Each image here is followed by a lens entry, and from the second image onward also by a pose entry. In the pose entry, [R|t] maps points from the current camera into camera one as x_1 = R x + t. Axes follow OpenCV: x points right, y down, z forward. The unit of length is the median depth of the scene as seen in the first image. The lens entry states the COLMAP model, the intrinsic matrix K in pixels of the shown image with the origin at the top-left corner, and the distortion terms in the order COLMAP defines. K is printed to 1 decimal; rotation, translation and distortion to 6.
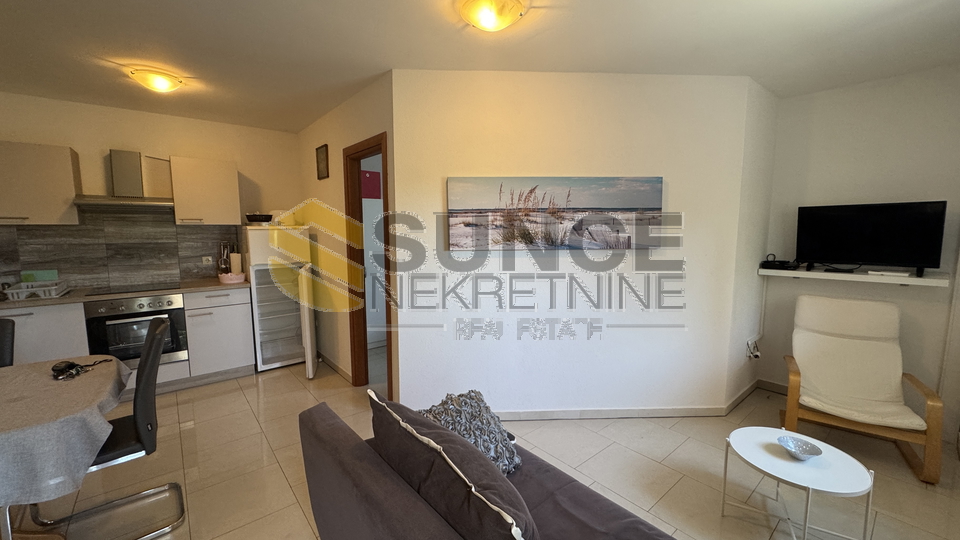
lens RADIAL K [[382.3, 0, 479.5], [0, 382.3, 268.4], [0, 0, 1]] dist [-0.000233, -0.000007]
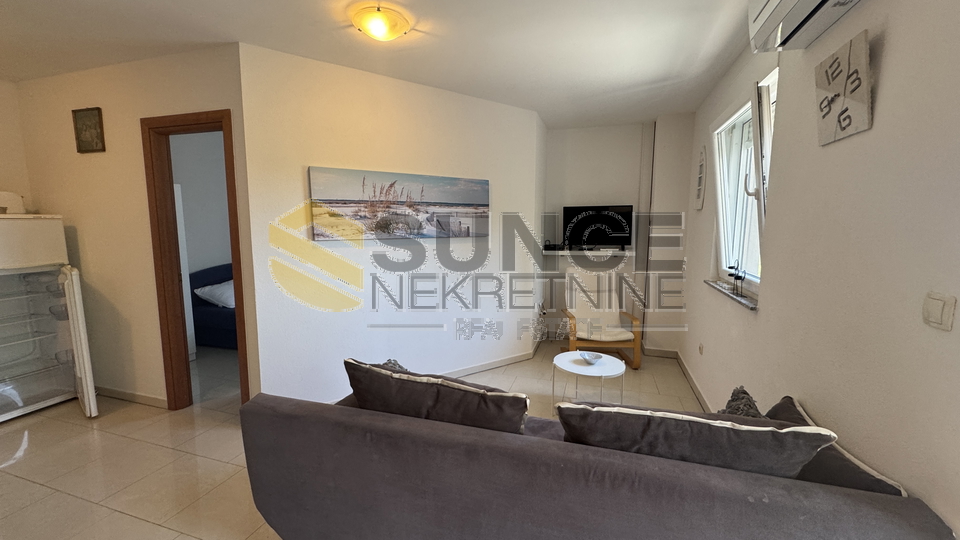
lens RADIAL K [[382.3, 0, 479.5], [0, 382.3, 268.4], [0, 0, 1]] dist [-0.000233, -0.000007]
pose [[0.844506, -0.057785, 0.532420, -0.248622], [0.053198, 0.998296, 0.023968, 0.023913], [-0.532898, 0.008082, 0.846141, -0.066489]]
